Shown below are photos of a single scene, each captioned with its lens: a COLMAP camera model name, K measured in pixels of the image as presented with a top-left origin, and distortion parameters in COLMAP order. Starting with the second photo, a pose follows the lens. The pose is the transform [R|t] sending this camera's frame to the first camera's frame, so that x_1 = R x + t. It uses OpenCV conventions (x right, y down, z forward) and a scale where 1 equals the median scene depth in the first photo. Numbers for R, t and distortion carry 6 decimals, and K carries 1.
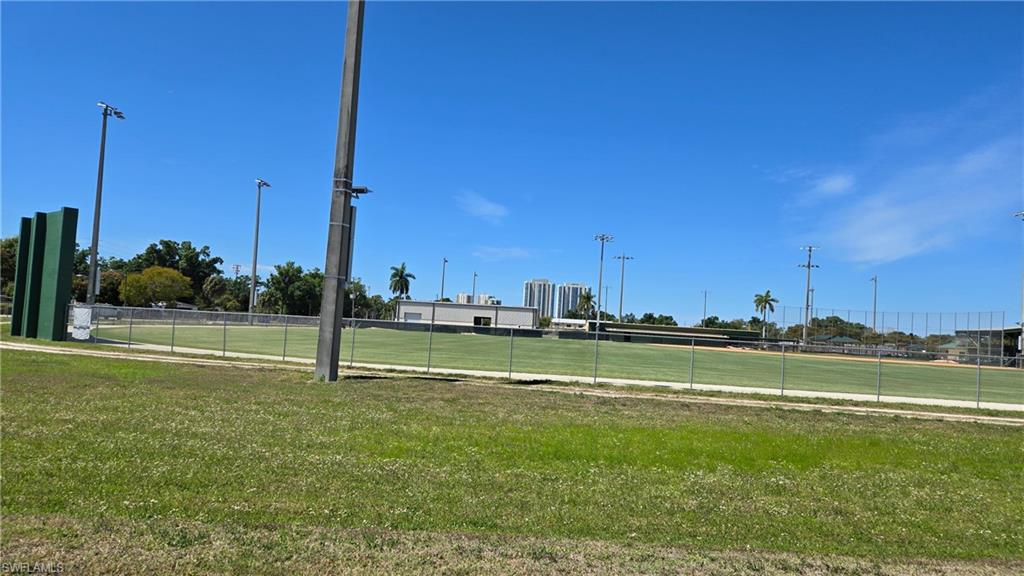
lens RADIAL K [[680.9, 0, 523.1], [0, 680.9, 291.3], [0, 0, 1]] dist [0.081816, -0.066727]
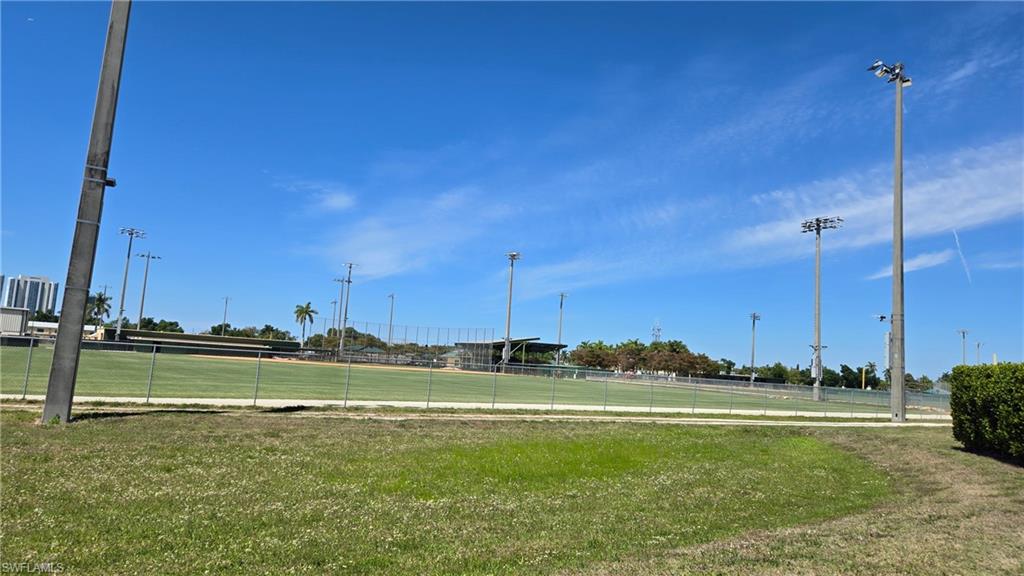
lens RADIAL K [[680.9, 0, 523.1], [0, 680.9, 291.3], [0, 0, 1]] dist [0.081816, -0.066727]
pose [[0.770648, 0.061781, 0.634259, -0.389564], [-0.054384, 0.998035, -0.031136, -0.020897], [-0.634936, -0.010499, 0.772493, 0.055574]]
